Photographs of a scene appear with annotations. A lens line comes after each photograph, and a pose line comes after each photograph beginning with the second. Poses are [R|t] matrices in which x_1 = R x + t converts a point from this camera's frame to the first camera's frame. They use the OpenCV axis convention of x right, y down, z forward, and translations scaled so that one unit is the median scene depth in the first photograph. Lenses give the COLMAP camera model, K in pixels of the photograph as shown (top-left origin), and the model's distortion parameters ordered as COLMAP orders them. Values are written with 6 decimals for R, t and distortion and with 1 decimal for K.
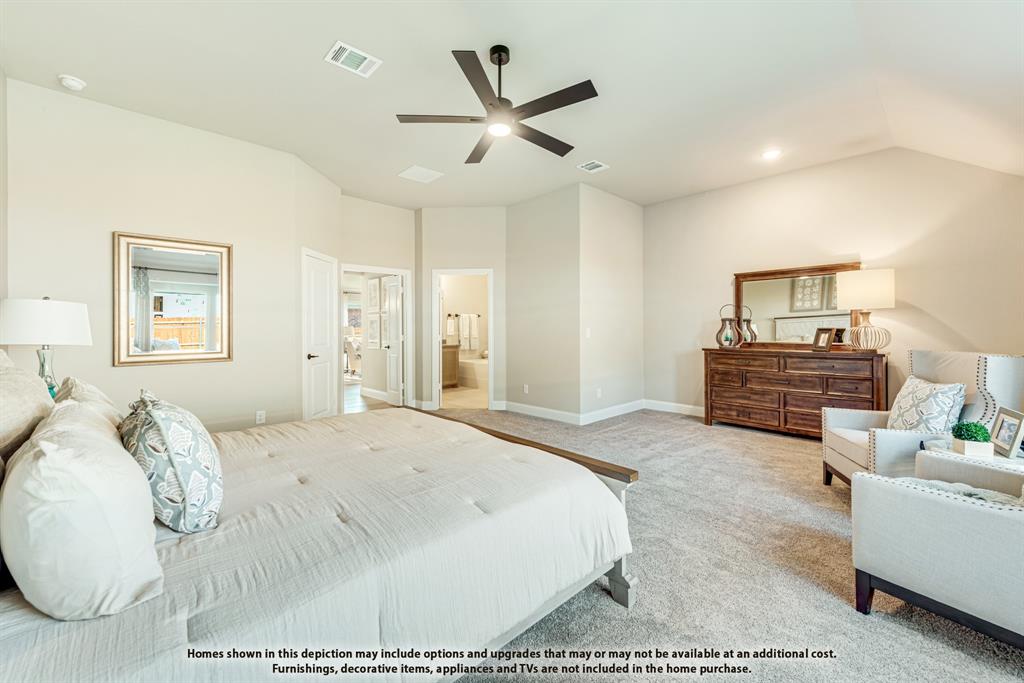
lens RADIAL K [[406.7, 0, 512.0], [0, 406.7, 341.5], [0, 0, 1]] dist [0.009567, -0.000296]
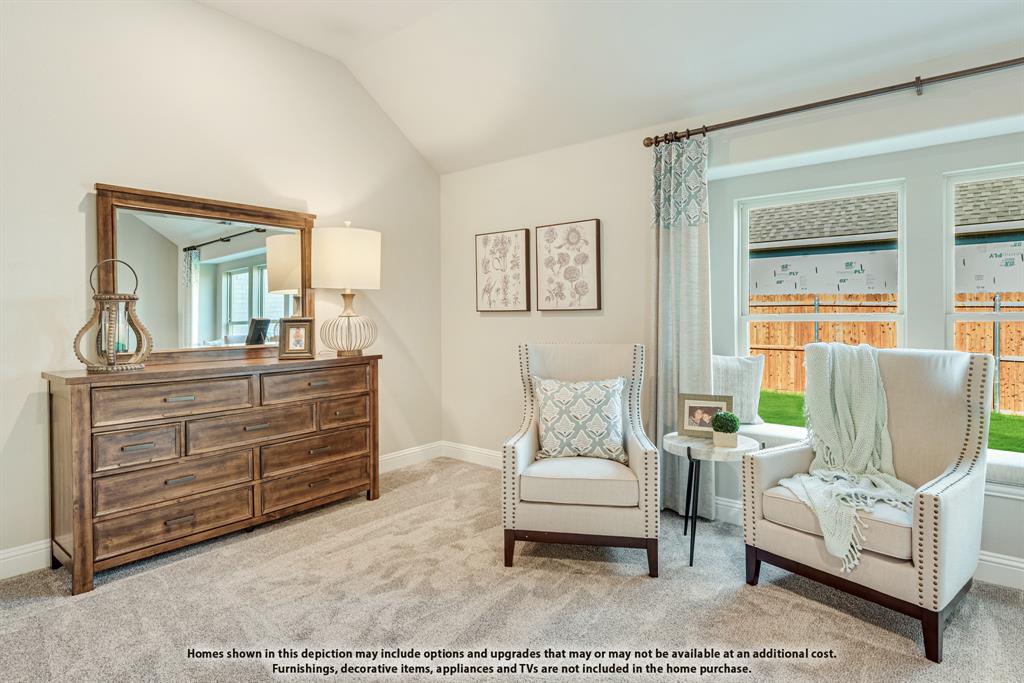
lens RADIAL K [[560.0, 0, 509.3], [0, 560.0, 321.0], [0, 0, 1]] dist [0.022089, -0.012744]
pose [[-0.128511, -0.007815, 0.991677, -0.060691], [0.038731, 0.999166, 0.012893, -0.025664], [-0.990951, 0.040065, -0.128101, 0.746638]]
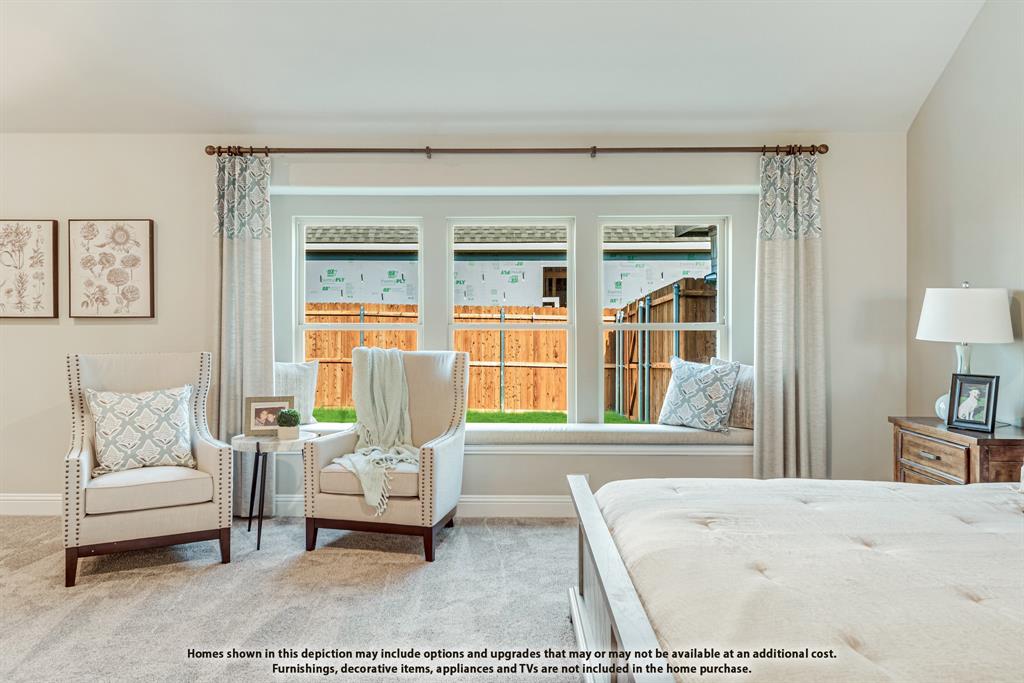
lens RADIAL K [[756.3, 0, 493.0], [0, 756.3, 322.3], [0, 0, 1]] dist [0.031120, -0.004726]
pose [[-0.716188, 0.002248, 0.697904, -0.312499], [0.023210, 0.999518, 0.020599, -0.030460], [-0.697522, 0.030951, -0.715895, 0.925522]]
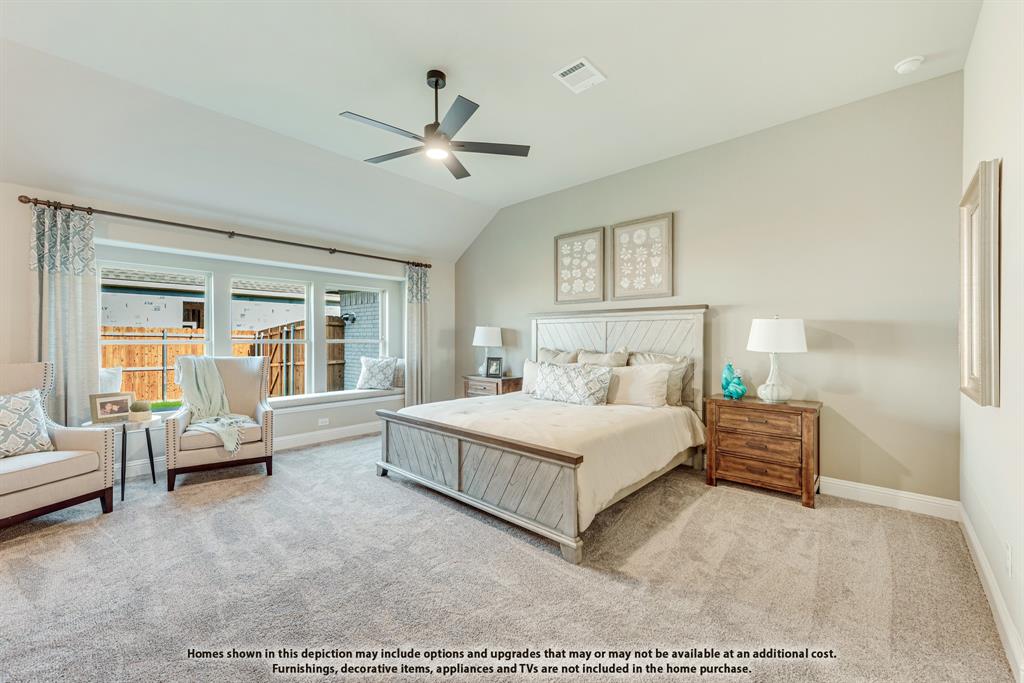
lens RADIAL K [[421.3, 0, 514.0], [0, 421.3, 338.4], [0, 0, 1]] dist [0.011077, -0.000461]
pose [[-0.995919, 0.001565, -0.090238, -0.075581], [-0.001067, 0.999576, 0.029112, -0.040442], [0.090246, 0.029090, -0.995495, 1.231371]]
